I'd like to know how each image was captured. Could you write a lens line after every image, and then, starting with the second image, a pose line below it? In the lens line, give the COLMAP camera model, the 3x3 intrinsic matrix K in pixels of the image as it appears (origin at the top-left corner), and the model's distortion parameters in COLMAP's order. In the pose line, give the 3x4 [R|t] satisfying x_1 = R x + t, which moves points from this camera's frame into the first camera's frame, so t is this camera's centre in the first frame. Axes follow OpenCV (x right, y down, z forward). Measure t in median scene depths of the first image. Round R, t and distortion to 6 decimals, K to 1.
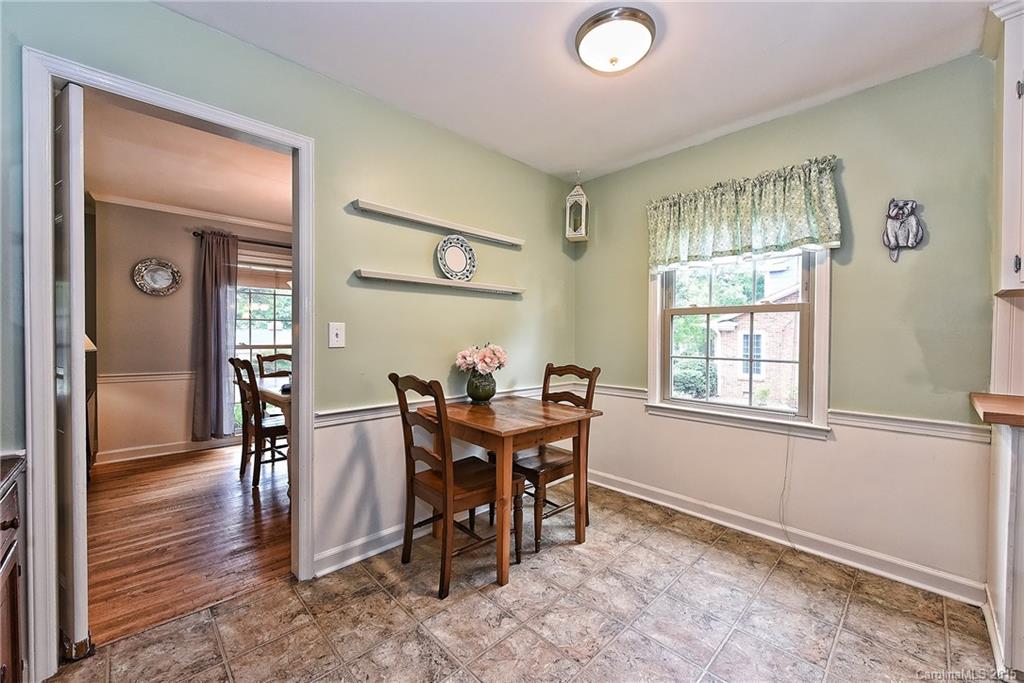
lens RADIAL K [[403.1, 0, 511.3], [0, 403.1, 336.7], [0, 0, 1]] dist [-0.000288, -0.000754]
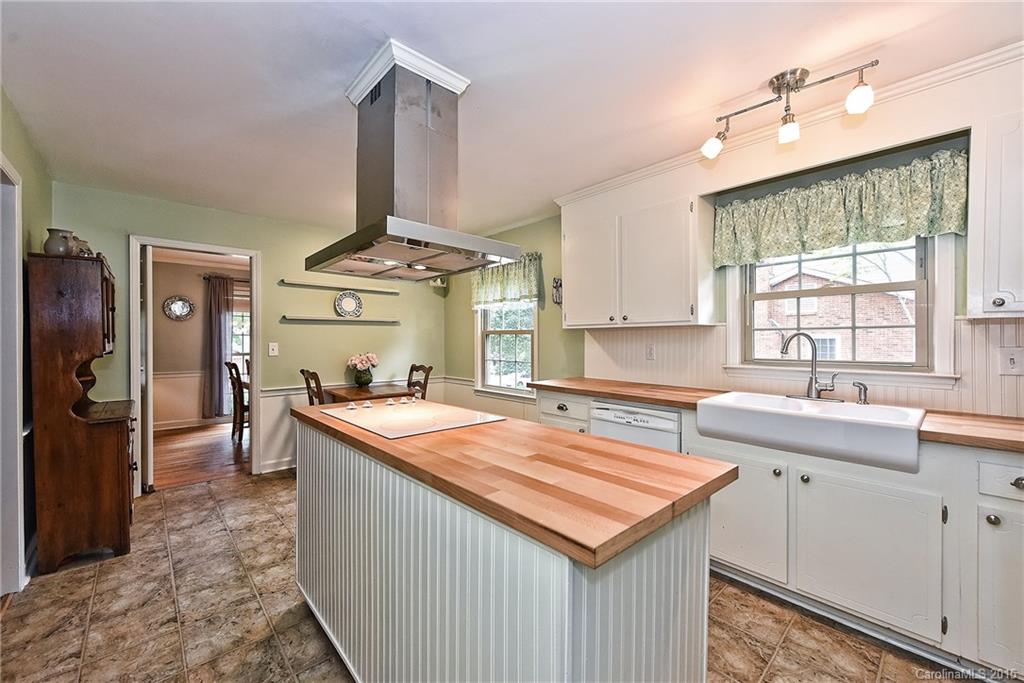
lens RADIAL K [[403.1, 0, 511.3], [0, 403.1, 337.1], [0, 0, 1]] dist [-0.000288, -0.000754]
pose [[0.999685, -0.005870, -0.024382, 0.618937], [0.005685, 0.999955, -0.007651, -0.034771], [0.024425, 0.007510, 0.999673, -0.739518]]
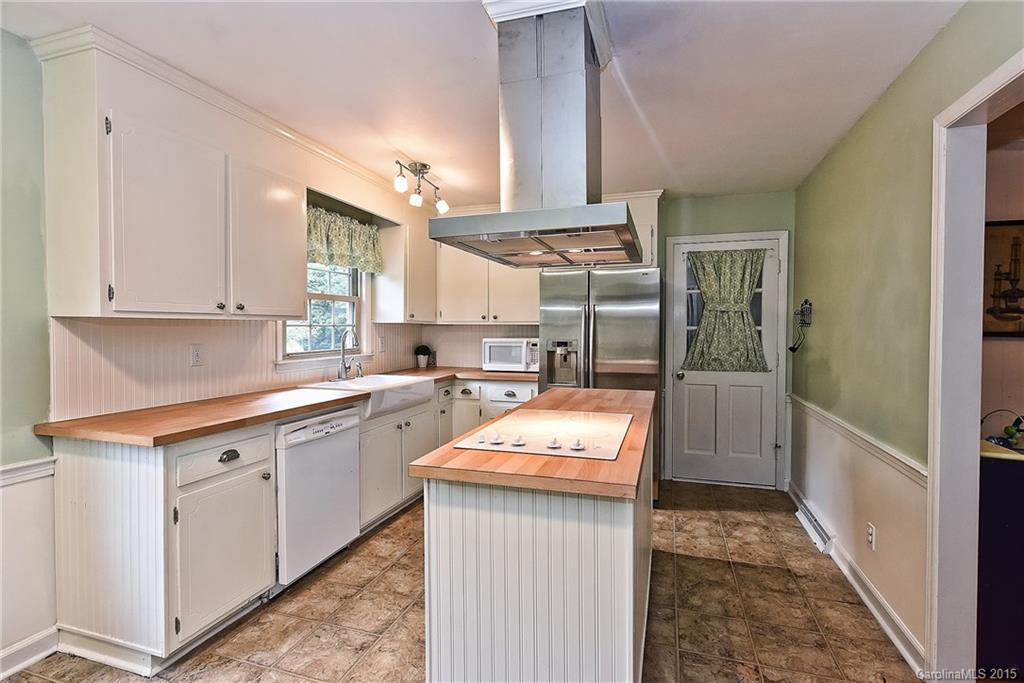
lens RADIAL K [[480.4, 0, 506.1], [0, 480.4, 345.0], [0, 0, 1]] dist [0.001489, -0.000183]
pose [[-0.473923, -0.036733, 0.879800, -0.204119], [-0.001333, 0.999158, 0.040998, -0.060273], [-0.880565, 0.018257, -0.473573, 0.432213]]
